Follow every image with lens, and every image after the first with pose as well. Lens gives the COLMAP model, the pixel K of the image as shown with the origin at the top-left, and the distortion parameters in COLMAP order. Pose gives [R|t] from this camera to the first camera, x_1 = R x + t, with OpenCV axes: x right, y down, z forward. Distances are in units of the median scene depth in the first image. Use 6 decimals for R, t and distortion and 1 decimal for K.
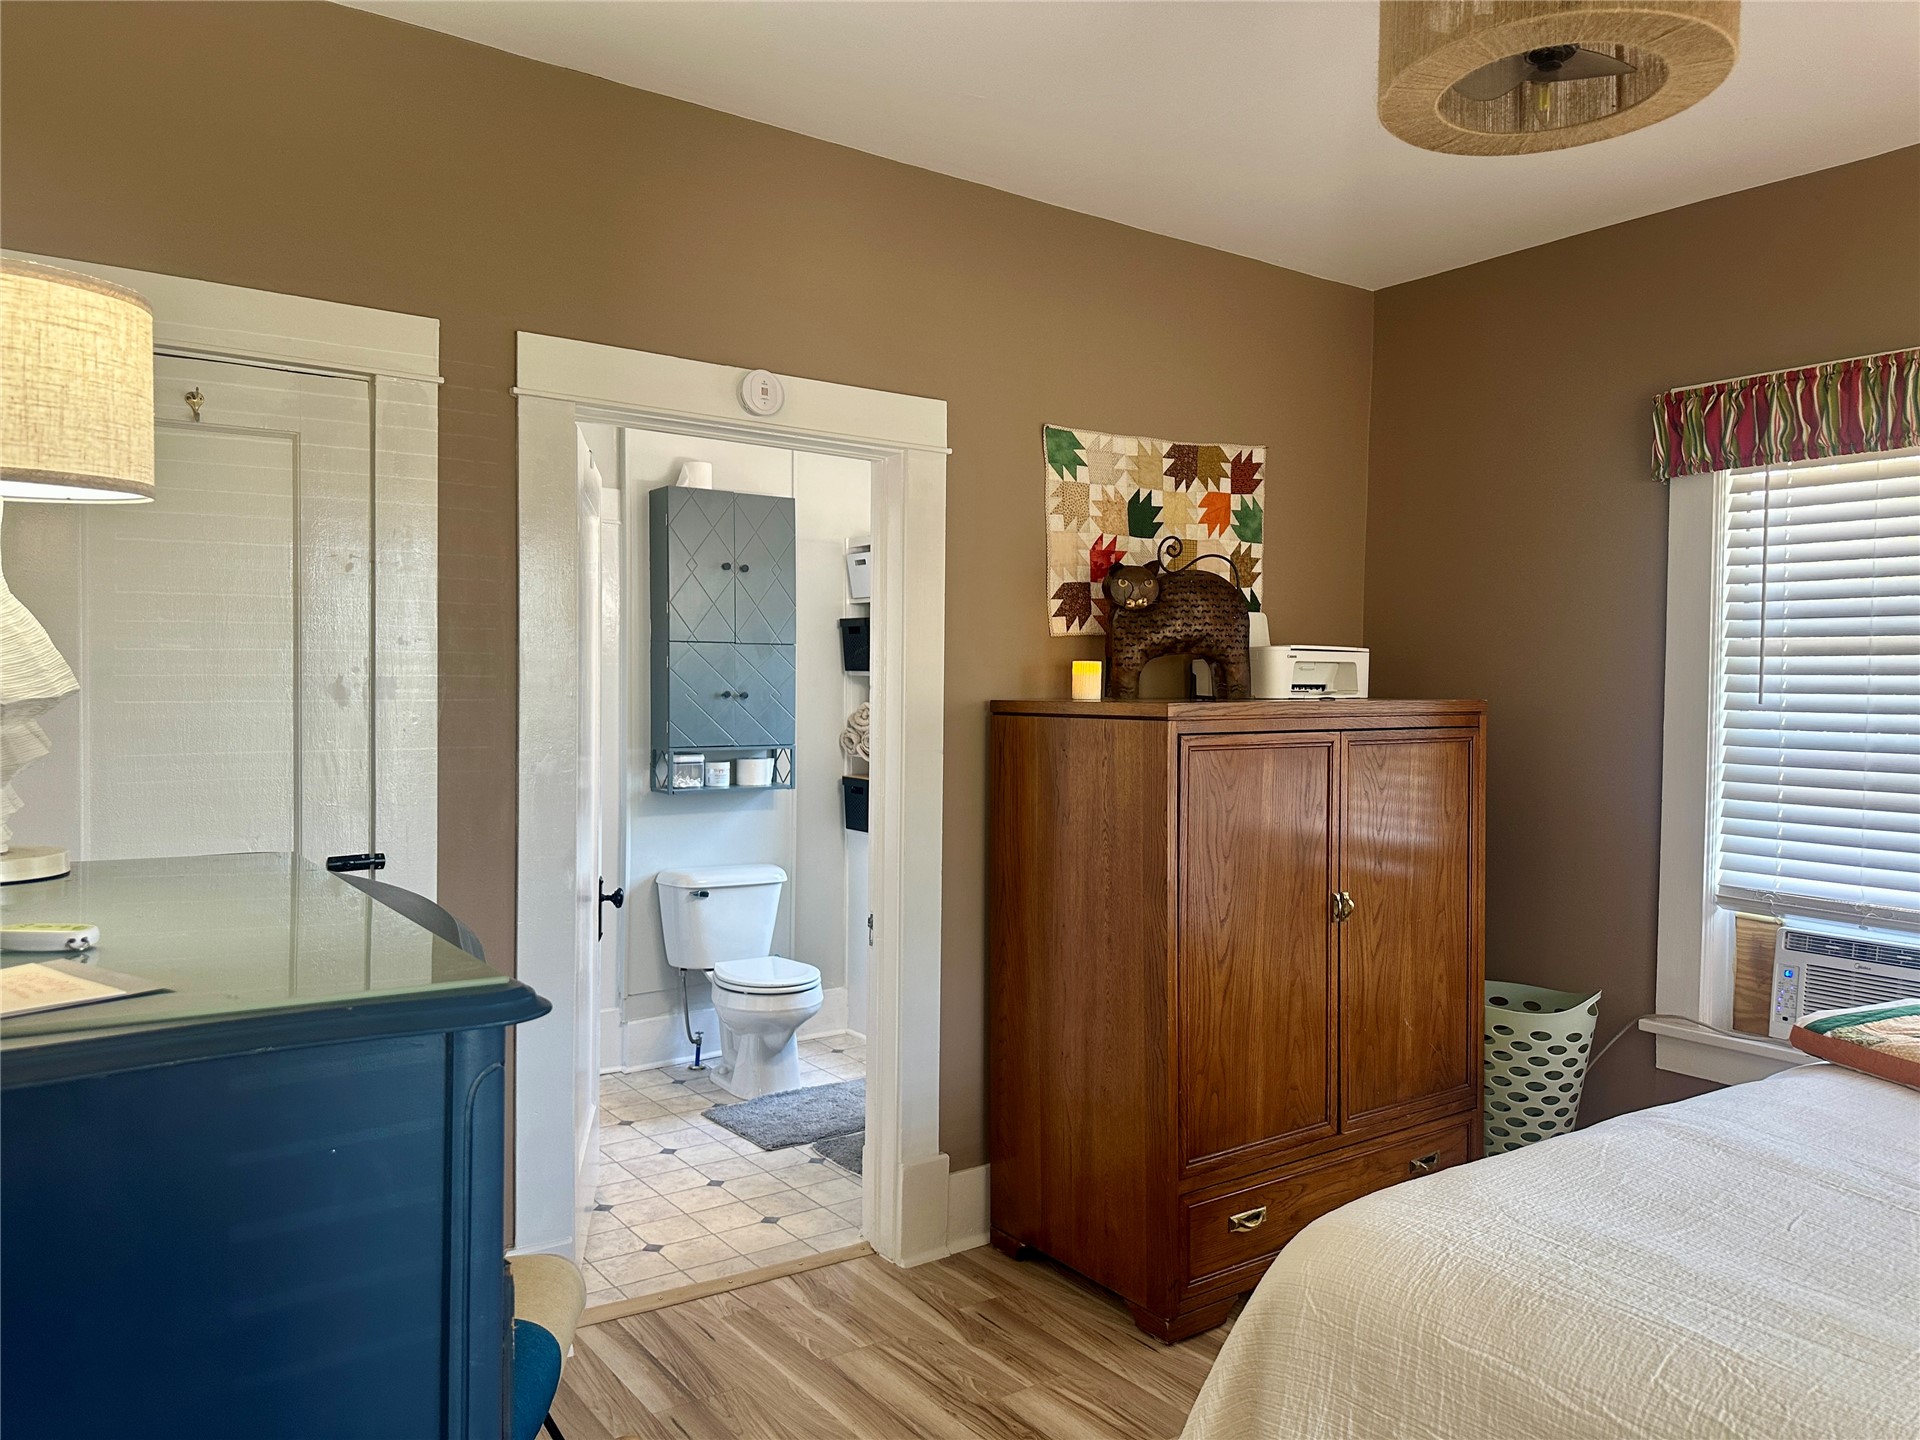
lens RADIAL K [[1346.6, 0, 966.5], [0, 1346.6, 706.1], [0, 0, 1]] dist [0.095507, -0.136360]
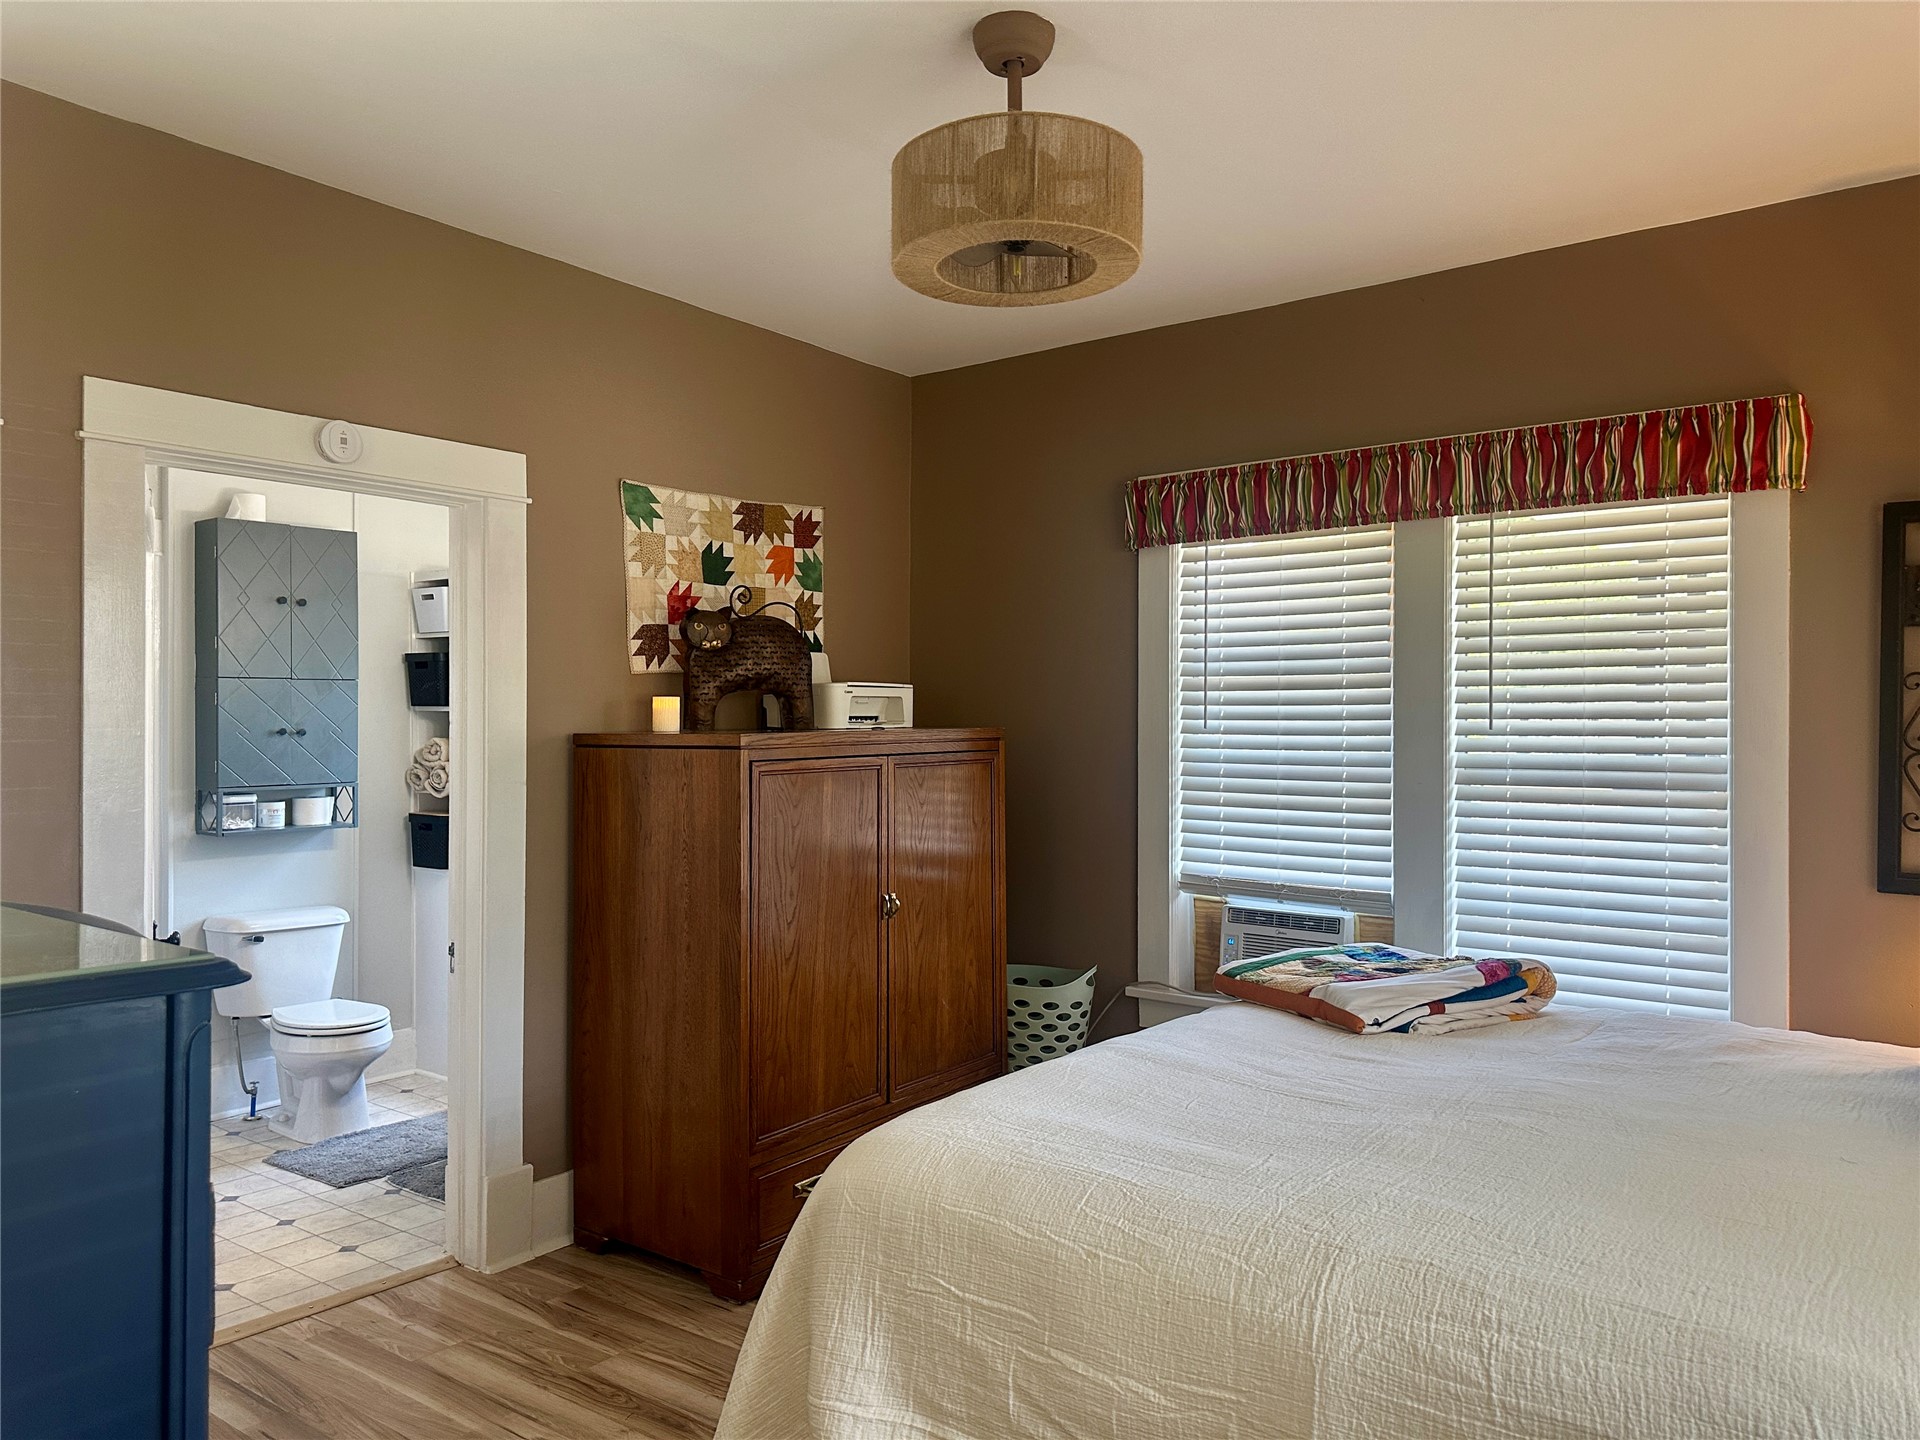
lens RADIAL K [[1346.6, 0, 962.9], [0, 1346.6, 714.1], [0, 0, 1]] dist [0.095507, -0.136360]
pose [[0.952722, -0.009209, 0.303705, -0.012922], [0.014217, 0.999797, -0.014284, -0.000415], [-0.303512, 0.017927, 0.952659, -0.109781]]
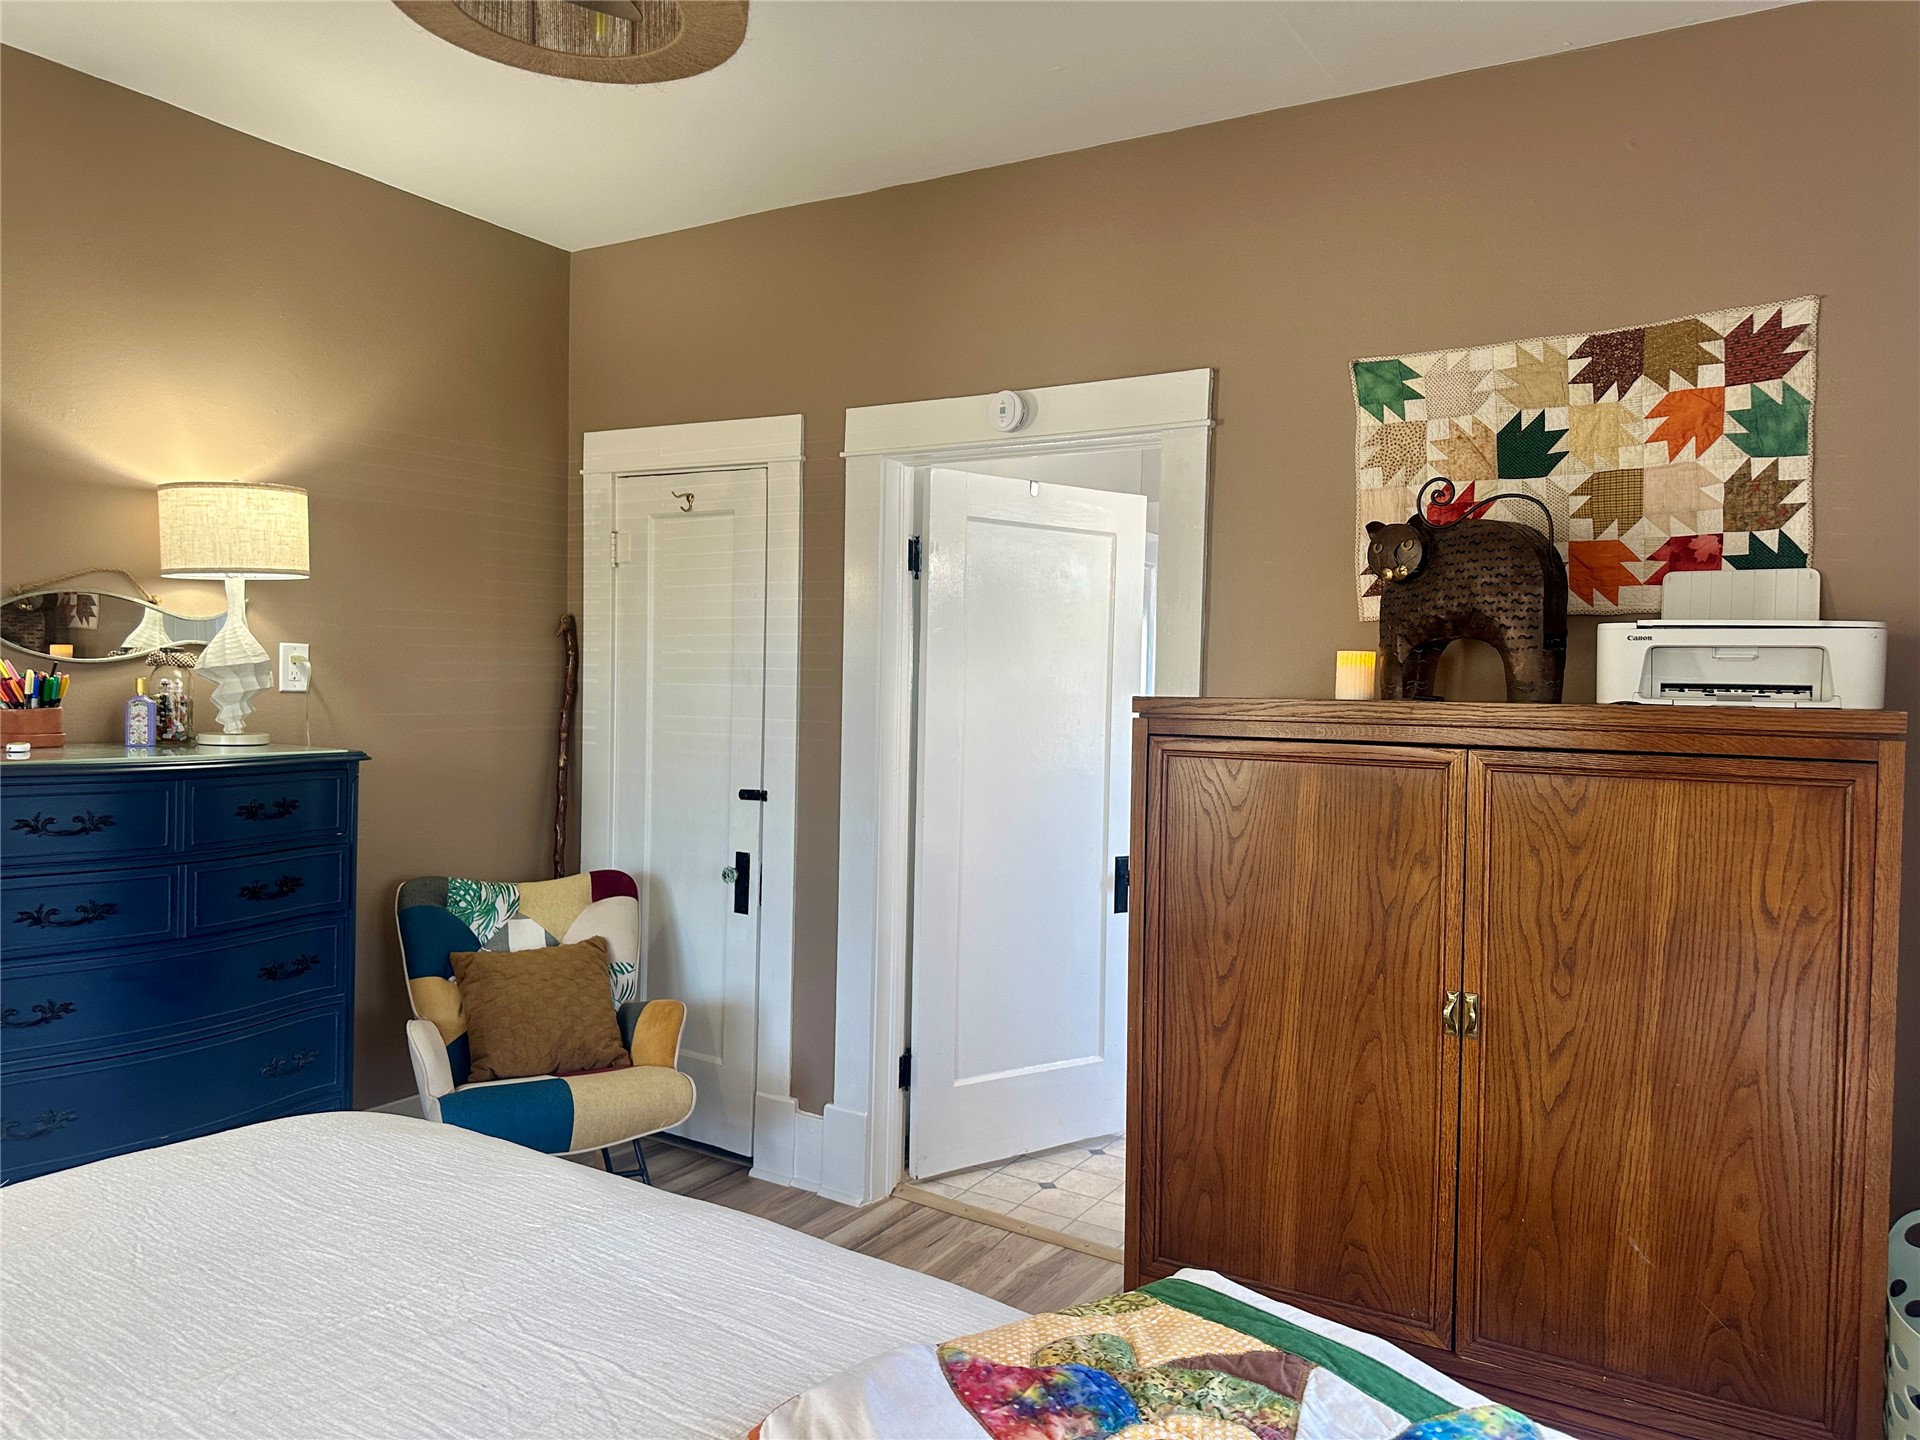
lens RADIAL K [[1346.6, 0, 968.5], [0, 1346.6, 709.0], [0, 0, 1]] dist [0.095507, -0.136360]
pose [[0.400621, 0.021948, -0.915981, 0.671574], [-0.032879, 0.999414, 0.009567, 0.000635], [0.915654, 0.026284, 0.401108, 0.435637]]
